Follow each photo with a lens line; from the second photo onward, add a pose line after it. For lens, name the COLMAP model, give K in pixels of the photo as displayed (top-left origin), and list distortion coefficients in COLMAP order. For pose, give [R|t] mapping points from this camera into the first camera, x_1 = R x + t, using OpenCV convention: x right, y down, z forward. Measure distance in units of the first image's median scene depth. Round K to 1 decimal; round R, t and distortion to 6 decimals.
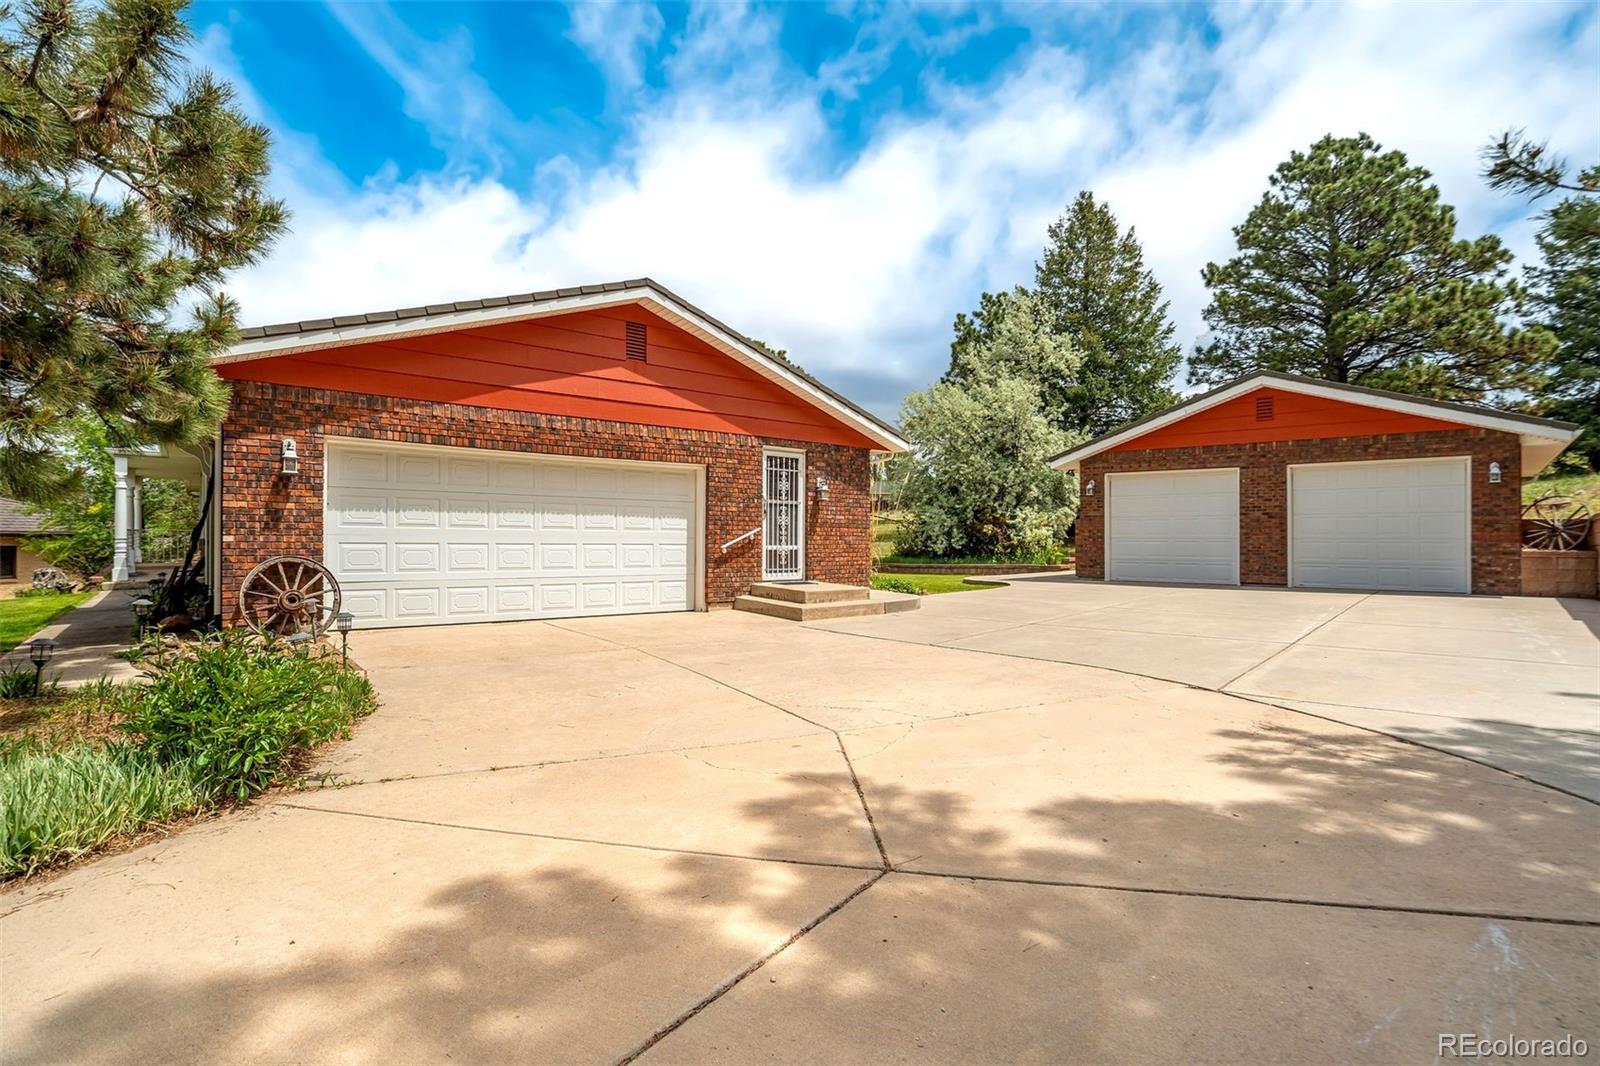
lens RADIAL K [[750.4, 0, 793.4], [0, 750.4, 527.5], [0, 0, 1]] dist [-0.035576, 0.019905]
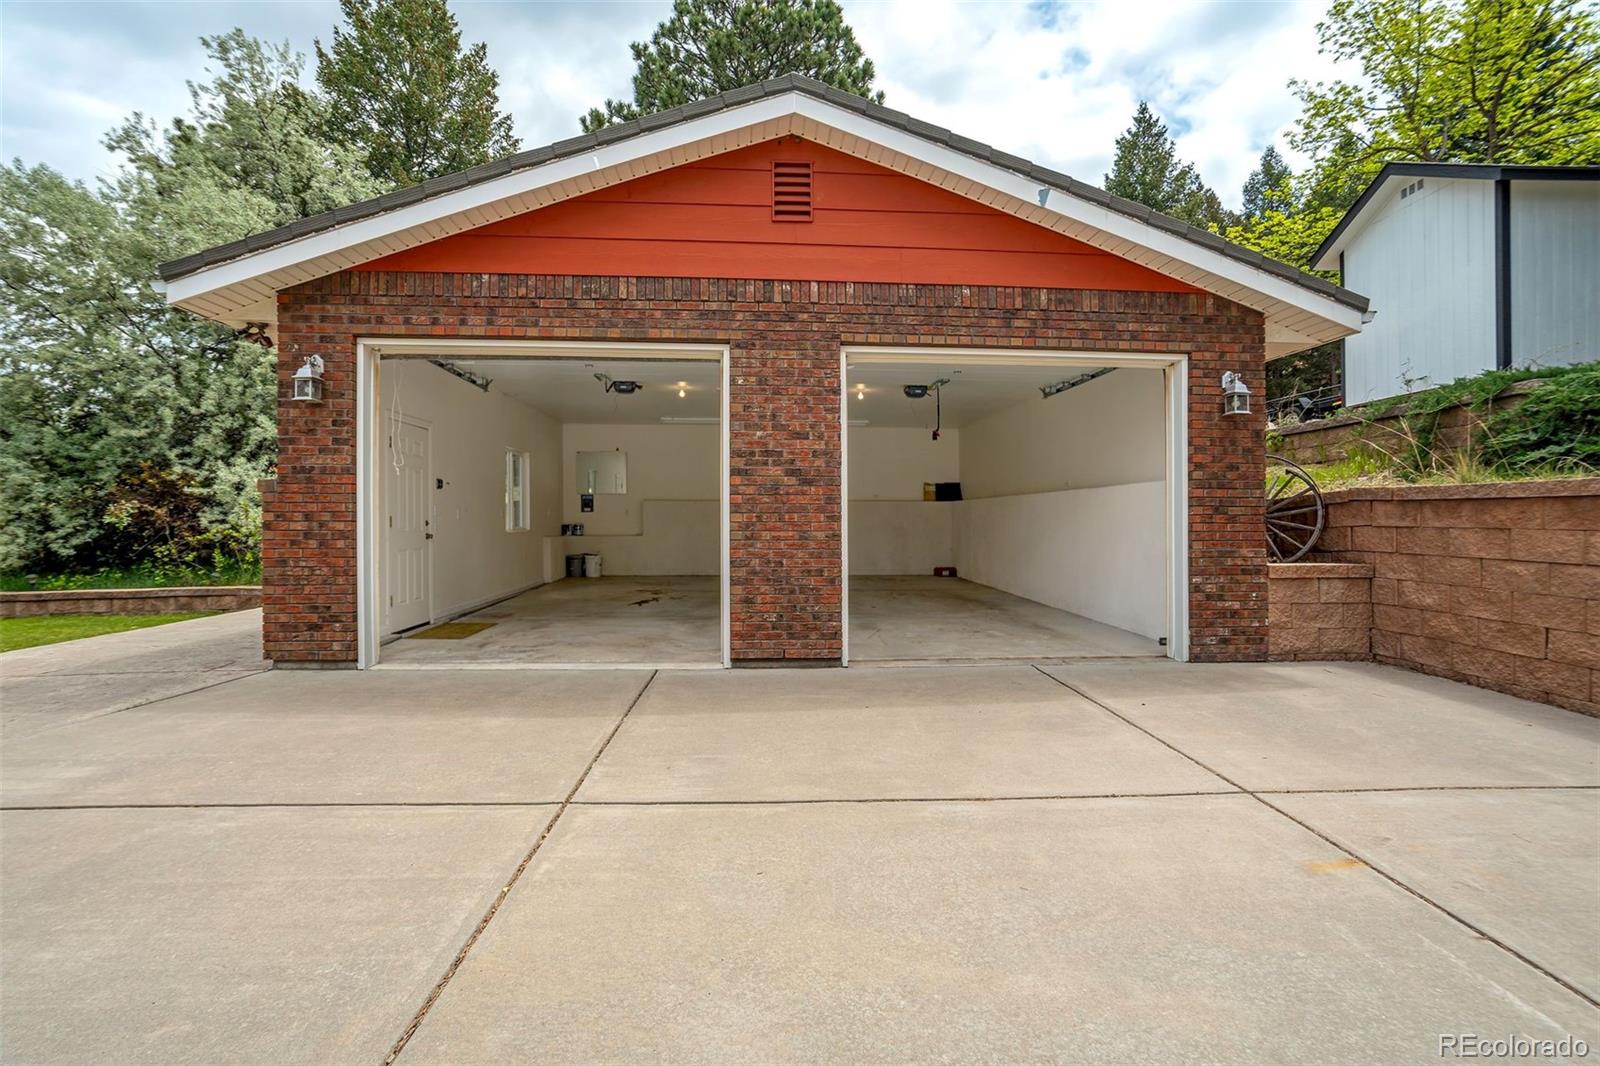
lens RADIAL K [[750.4, 0, 793.4], [0, 750.4, 527.5], [0, 0, 1]] dist [-0.035576, 0.019905]
pose [[0.687971, -0.008499, 0.725688, 0.360827], [-0.010920, 0.999697, 0.022061, 0.000821], [-0.725656, -0.023101, 0.687670, 0.735876]]
